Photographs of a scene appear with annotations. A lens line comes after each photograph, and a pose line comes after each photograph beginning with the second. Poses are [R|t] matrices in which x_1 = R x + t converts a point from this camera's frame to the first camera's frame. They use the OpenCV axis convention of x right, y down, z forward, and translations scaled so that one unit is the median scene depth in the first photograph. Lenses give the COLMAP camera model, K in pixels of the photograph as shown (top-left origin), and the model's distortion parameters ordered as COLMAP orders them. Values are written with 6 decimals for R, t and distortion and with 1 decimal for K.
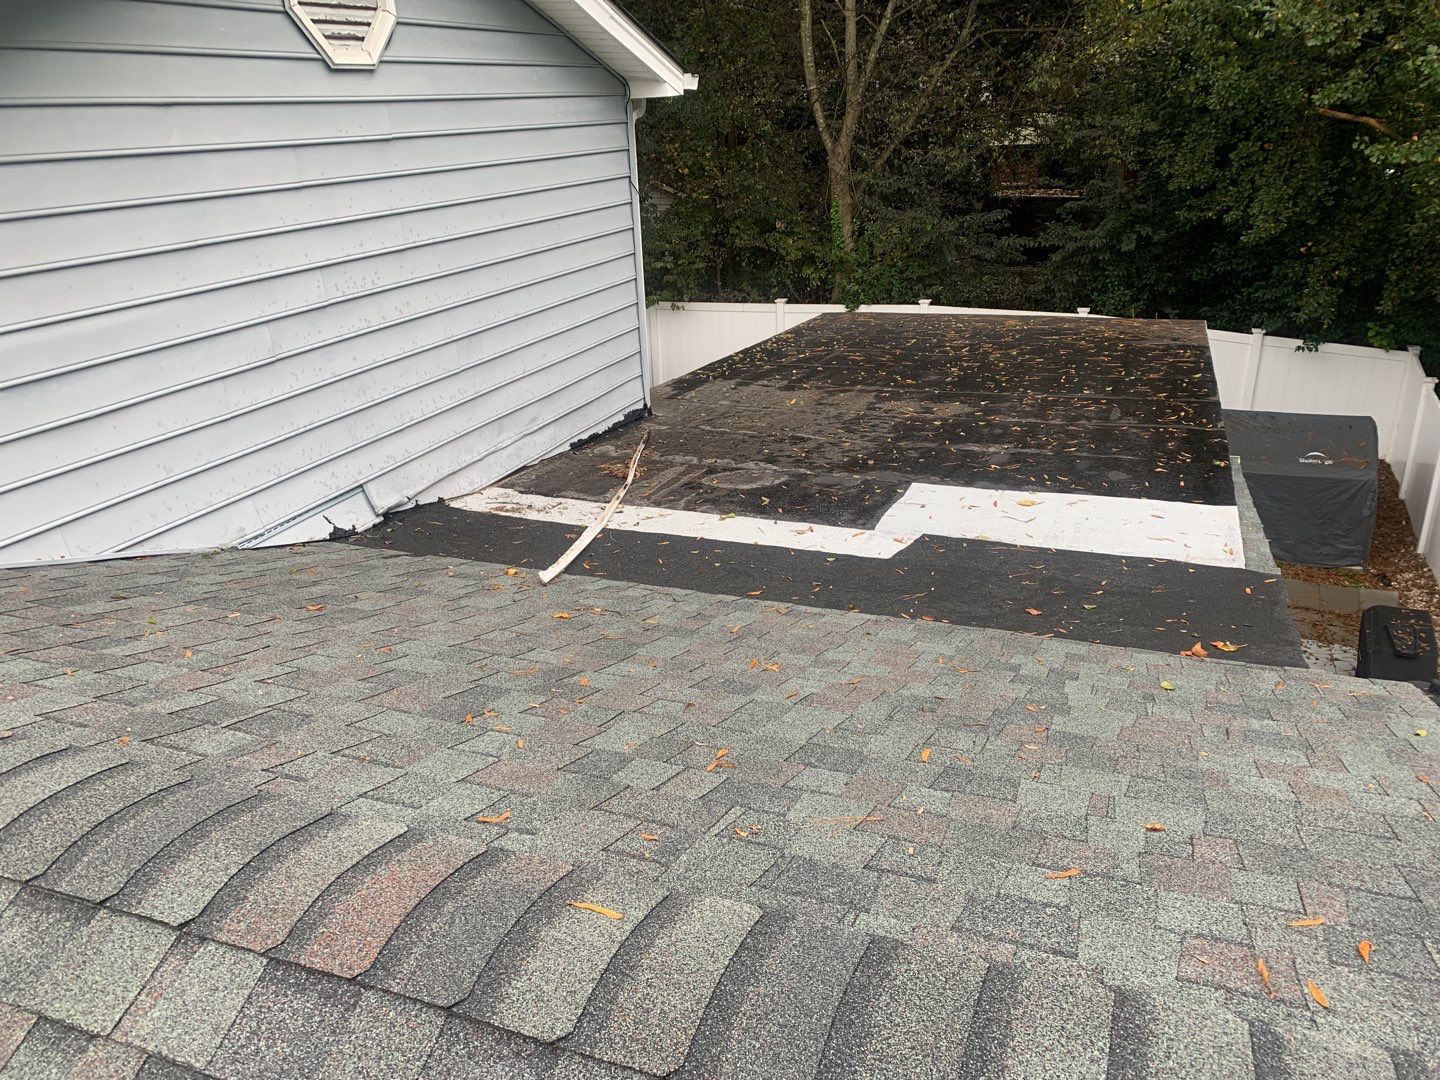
lens RADIAL K [[1099.1, 0, 699.3], [0, 1099.1, 533.5], [0, 0, 1]] dist [0.046114, -0.047479]
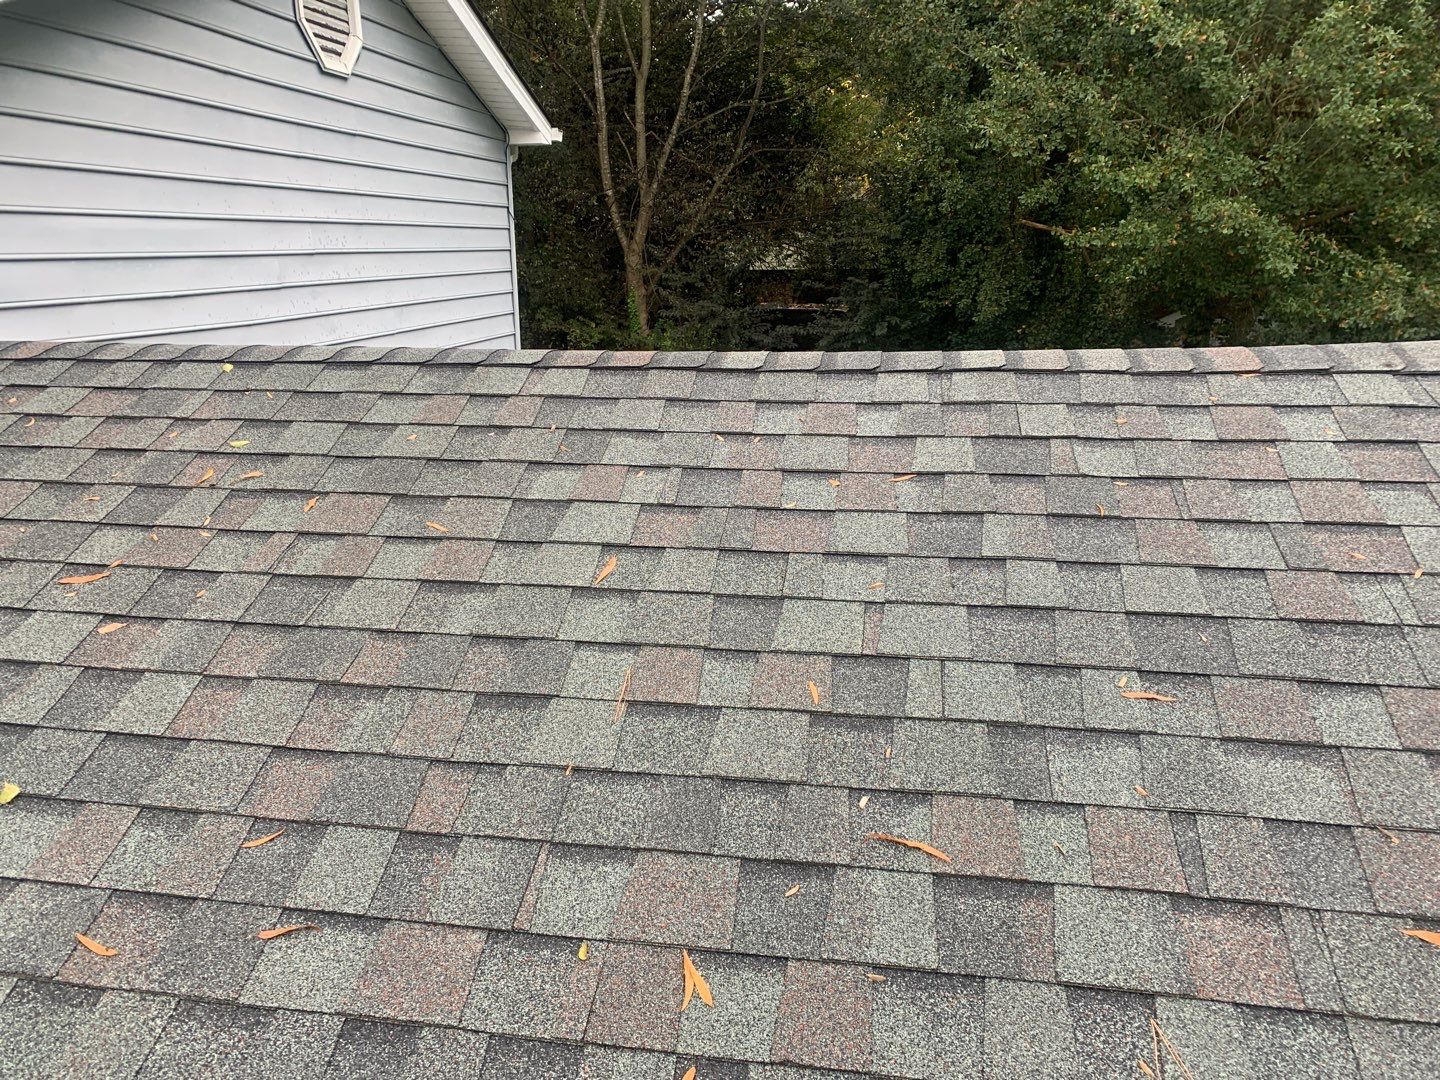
lens RADIAL K [[1112.5, 0, 697.3], [0, 1112.5, 543.4], [0, 0, 1]] dist [0.030859, -0.100592]
pose [[0.977427, -0.023399, 0.209972, -0.140050], [0.047581, 0.992696, -0.110868, 0.203919], [-0.205844, 0.118356, 0.971401, -0.192186]]
